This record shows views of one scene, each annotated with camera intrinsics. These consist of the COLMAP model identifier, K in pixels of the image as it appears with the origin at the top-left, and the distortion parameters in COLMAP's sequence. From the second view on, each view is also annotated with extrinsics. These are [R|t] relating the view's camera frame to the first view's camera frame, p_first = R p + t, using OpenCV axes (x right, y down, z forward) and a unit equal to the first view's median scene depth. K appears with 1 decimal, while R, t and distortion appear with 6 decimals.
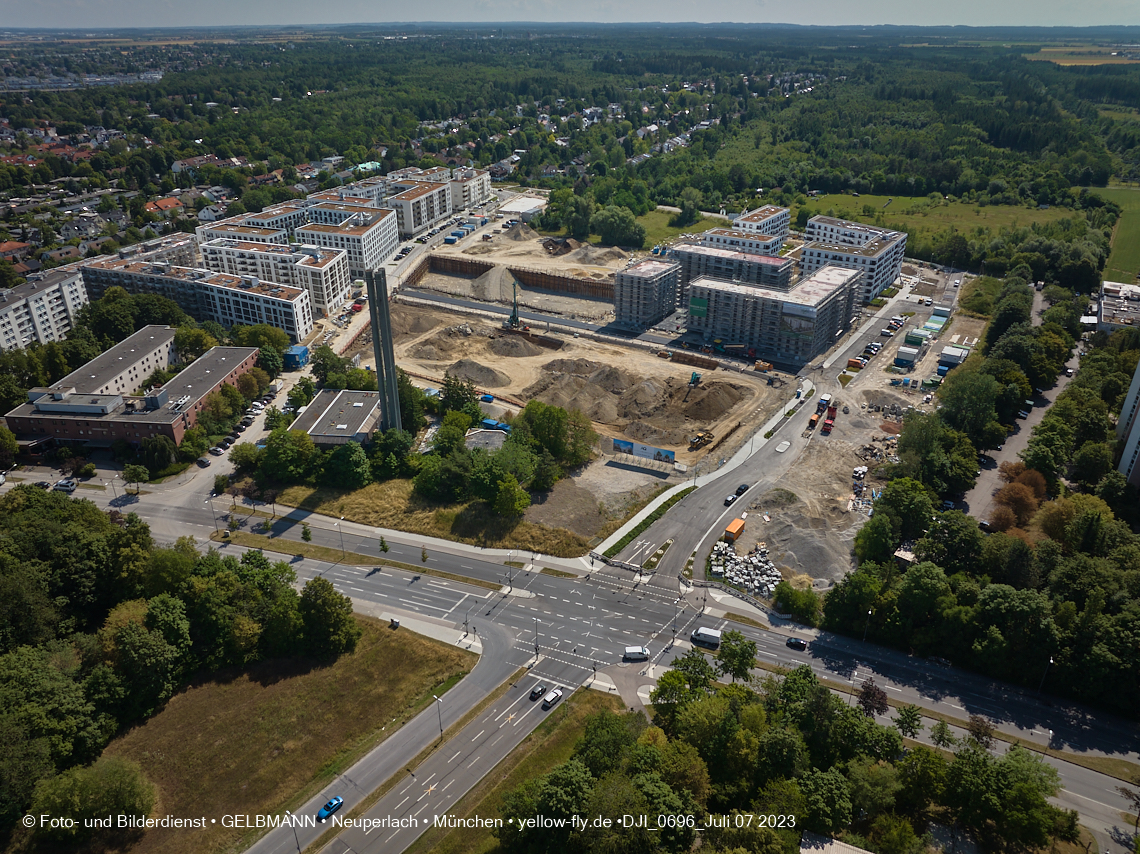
lens RADIAL K [[804.1, 0, 568.4], [0, 804.1, 425.3], [0, 0, 1]] dist [-0.040101, 0.003580]
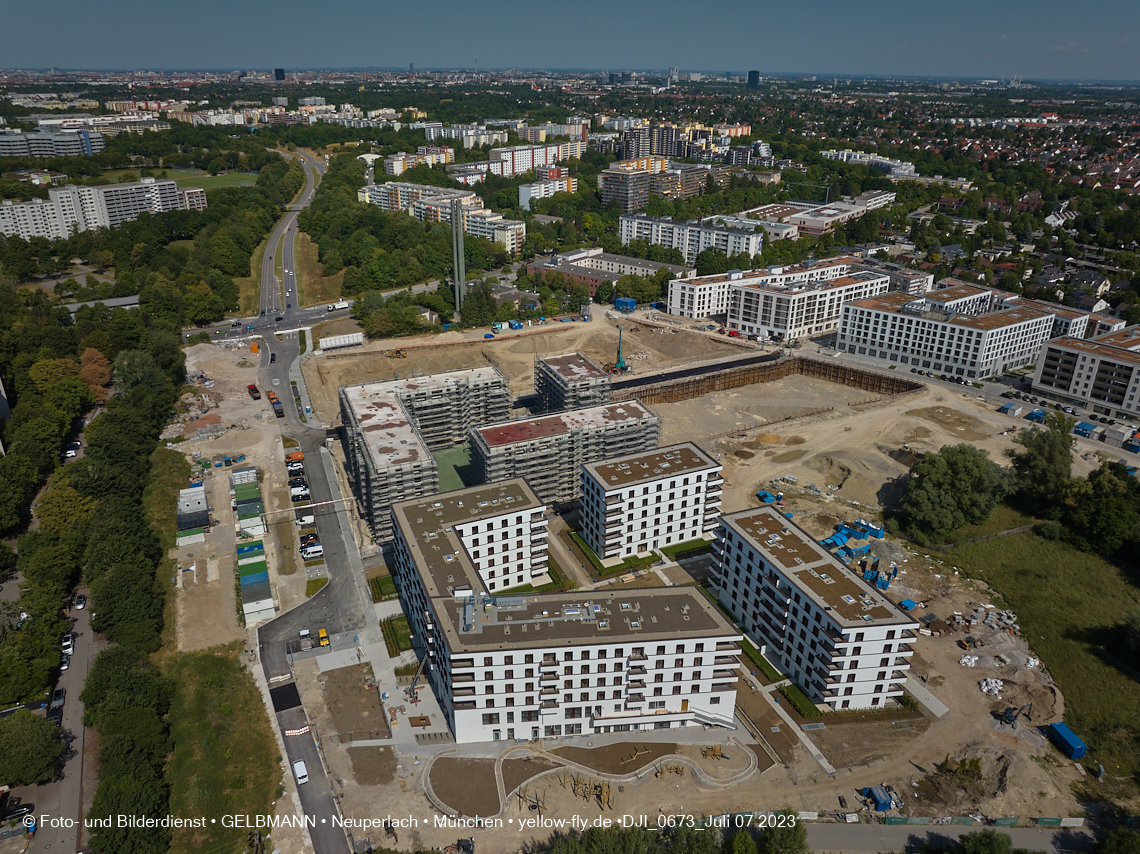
lens RADIAL K [[804.1, 0, 568.4], [0, 804.1, 425.3], [0, 0, 1]] dist [-0.040101, 0.003580]
pose [[-0.546812, 0.338558, -0.765751, 0.562959], [-0.389546, 0.706699, 0.590619, -0.480213], [0.741114, 0.621253, -0.254547, 0.946768]]
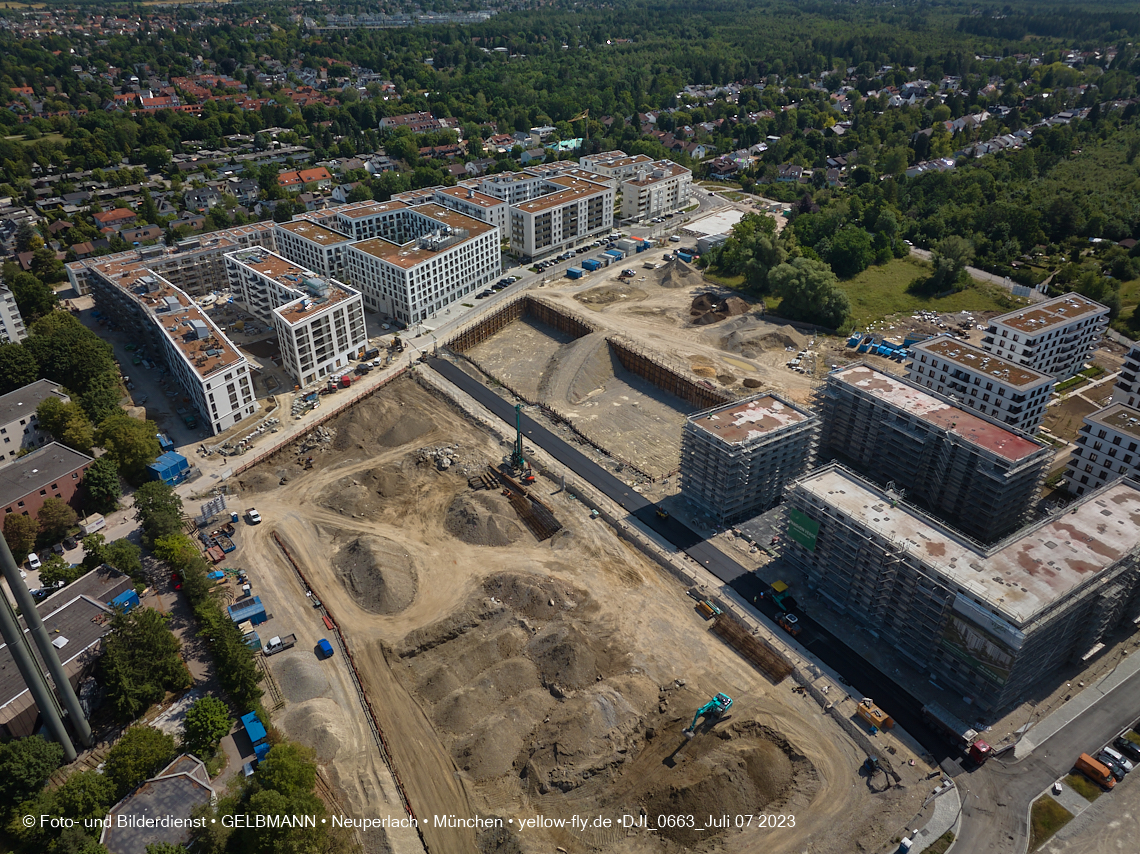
lens RADIAL K [[804.1, 0, 568.4], [0, 804.1, 425.3], [0, 0, 1]] dist [-0.040101, 0.003580]
pose [[0.913173, 0.206123, -0.351607, 0.138246], [-0.185772, 0.978363, 0.091072, -0.167739], [0.362772, -0.017846, 0.931707, 0.329234]]
